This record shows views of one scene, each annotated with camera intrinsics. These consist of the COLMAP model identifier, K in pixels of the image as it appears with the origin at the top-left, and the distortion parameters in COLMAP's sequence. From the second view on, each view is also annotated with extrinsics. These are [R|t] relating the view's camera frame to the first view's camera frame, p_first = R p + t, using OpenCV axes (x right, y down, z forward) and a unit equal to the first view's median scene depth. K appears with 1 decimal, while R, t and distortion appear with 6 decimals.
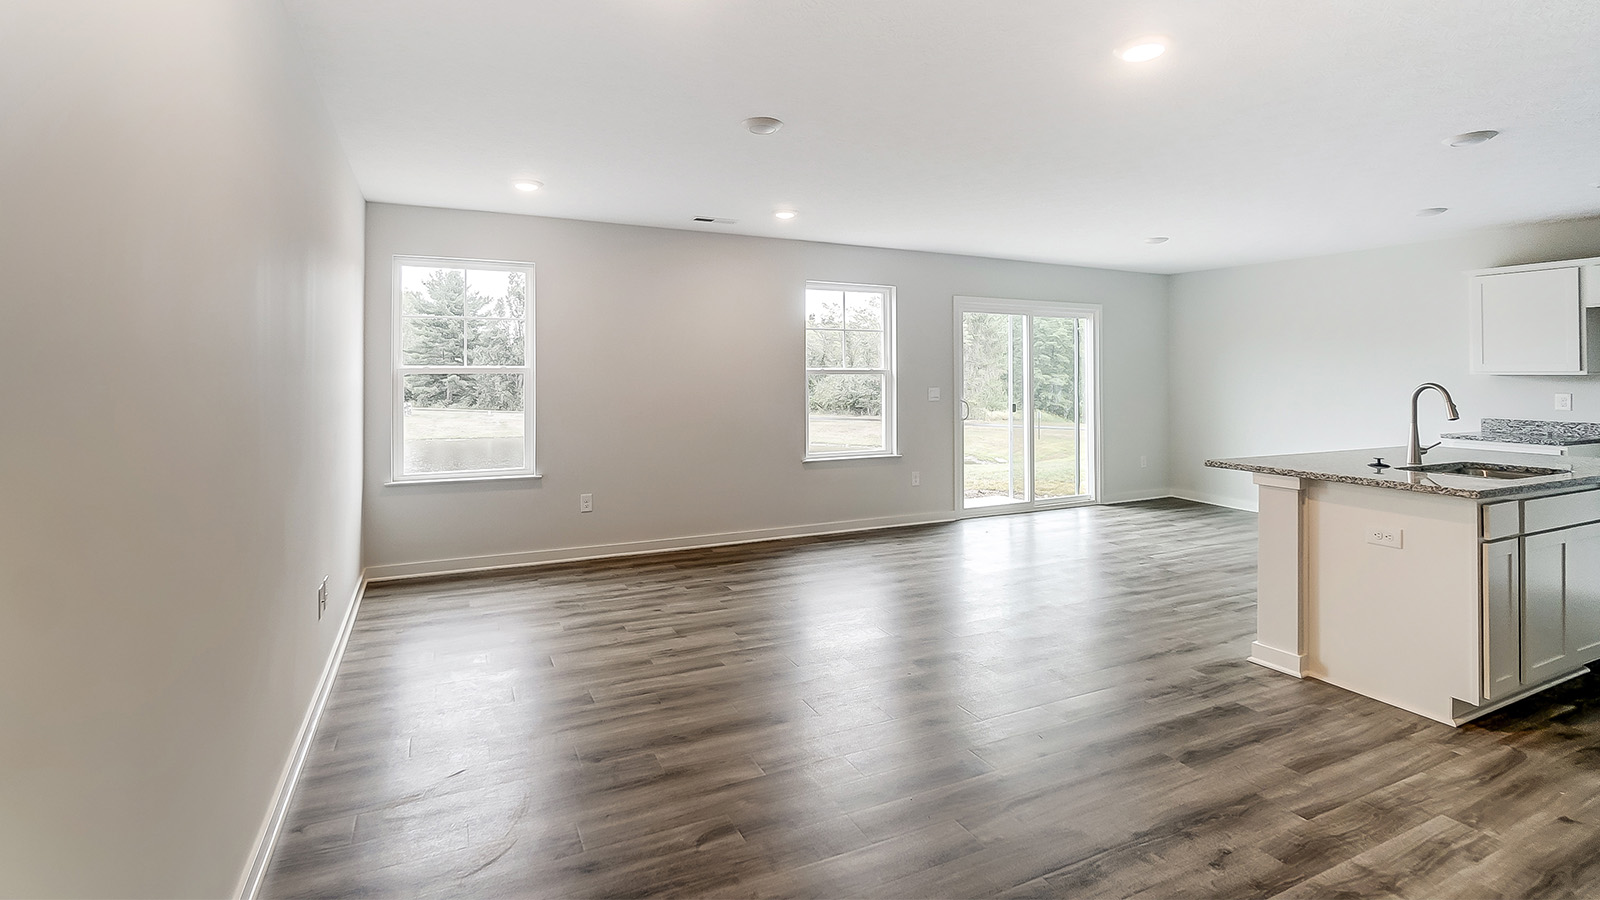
lens RADIAL K [[722.6, 0, 783.1], [0, 722.6, 366.3], [0, 0, 1]] dist [-0.020166, 0.009888]
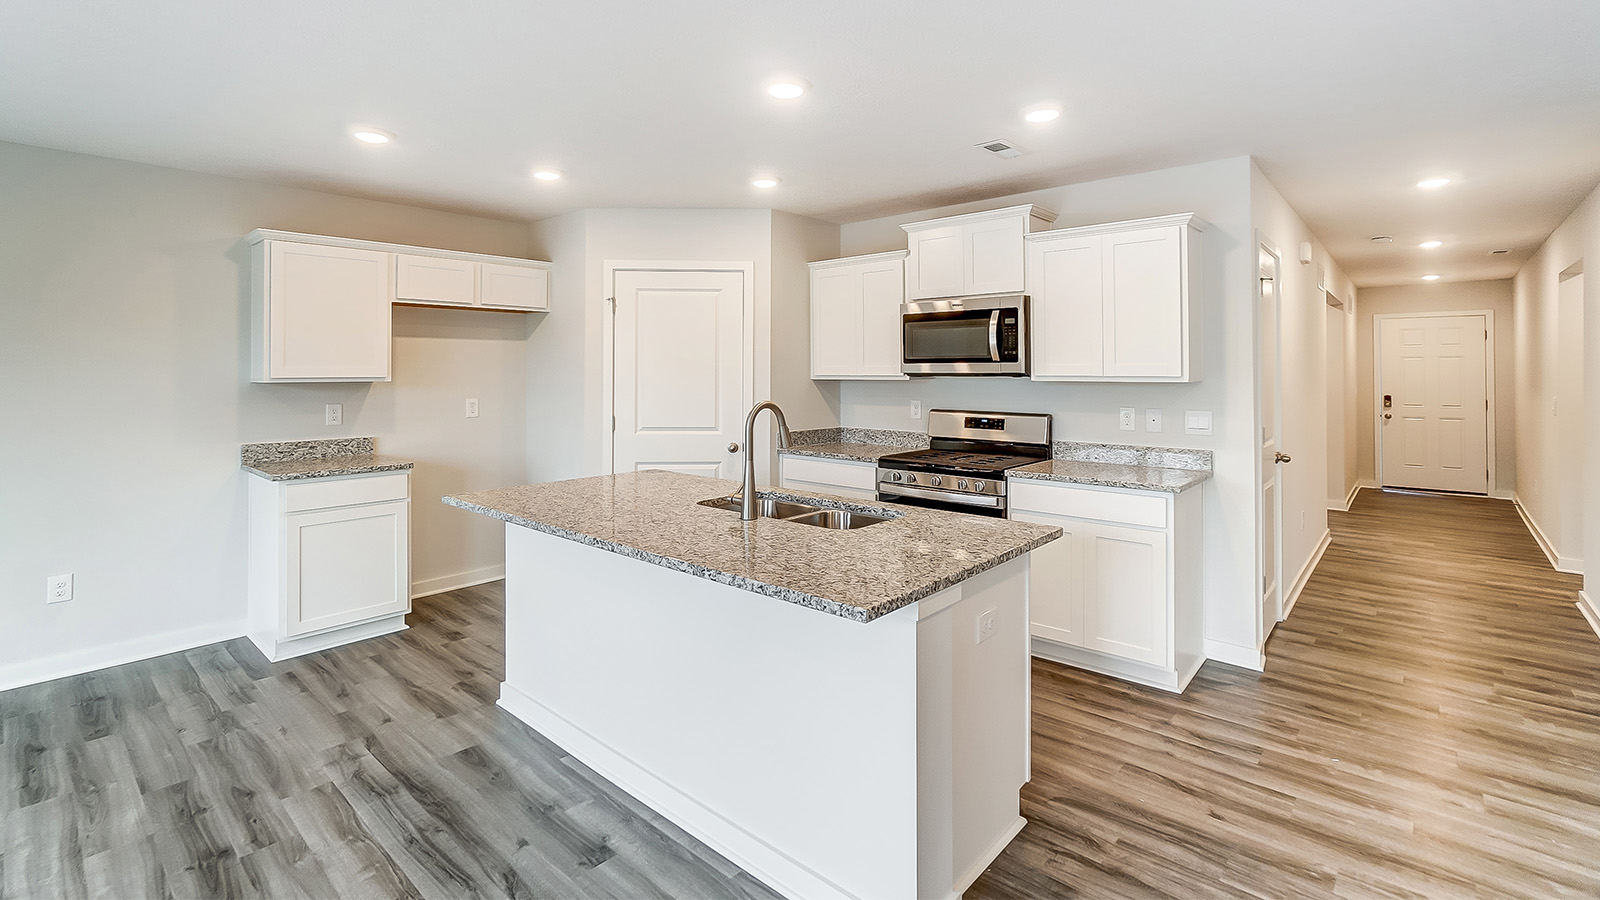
lens RADIAL K [[722.6, 0, 783.1], [0, 722.6, 366.3], [0, 0, 1]] dist [-0.020166, 0.009888]
pose [[-0.379338, 0.003531, 0.925252, 0.273994], [-0.013616, 0.999863, -0.009398, -0.007707], [-0.925158, -0.016164, -0.379238, 1.530100]]
